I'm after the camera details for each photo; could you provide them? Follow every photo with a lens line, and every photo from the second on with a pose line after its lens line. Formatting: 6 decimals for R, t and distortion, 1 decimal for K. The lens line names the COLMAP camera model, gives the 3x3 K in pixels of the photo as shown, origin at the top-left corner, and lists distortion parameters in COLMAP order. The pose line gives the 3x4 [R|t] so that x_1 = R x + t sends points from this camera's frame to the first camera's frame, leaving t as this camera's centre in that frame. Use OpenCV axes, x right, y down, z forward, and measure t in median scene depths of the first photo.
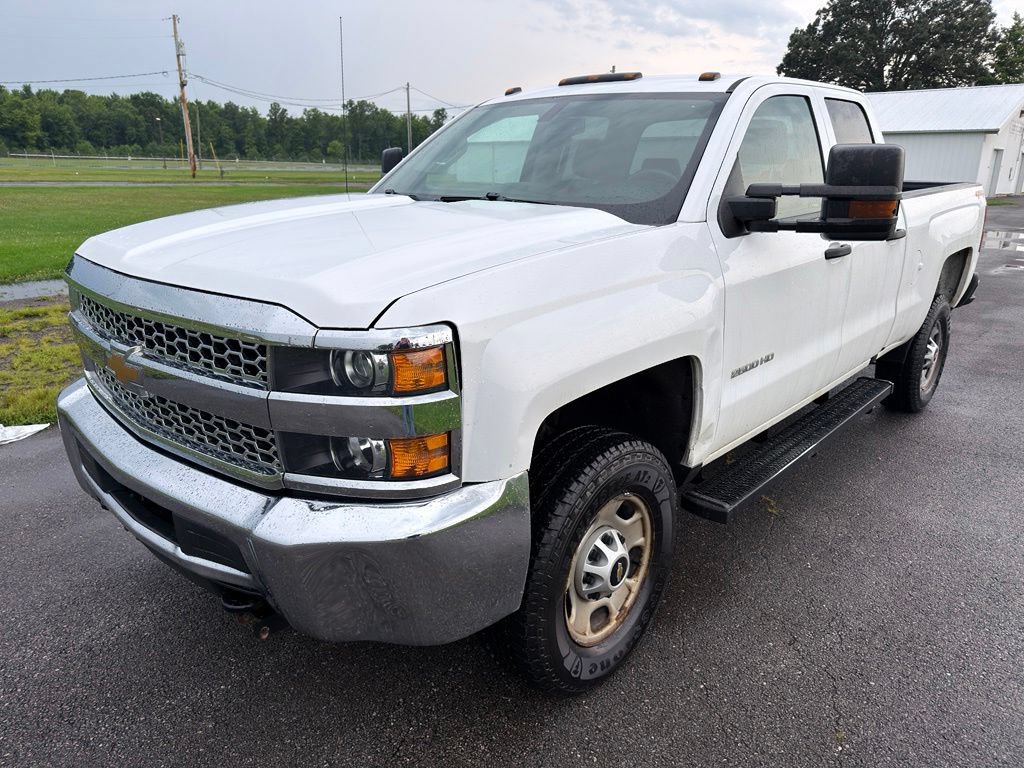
lens RADIAL K [[772.9, 0, 508.1], [0, 772.9, 404.6], [0, 0, 1]] dist [-0.000457, -0.006841]
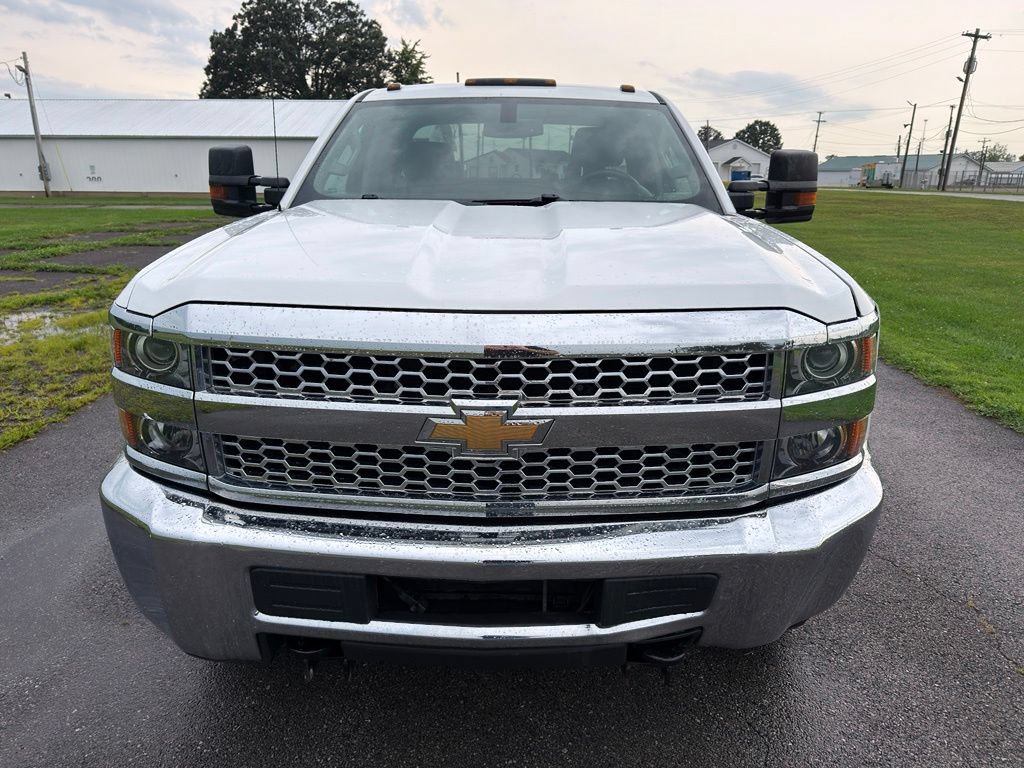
lens RADIAL K [[772.9, 0, 508.1], [0, 772.9, 404.6], [0, 0, 1]] dist [-0.000457, -0.006841]
pose [[0.713594, -0.205968, 0.669598, -0.127471], [0.208305, 0.974956, 0.077904, -0.016590], [-0.668875, 0.083889, 0.738627, 0.054736]]
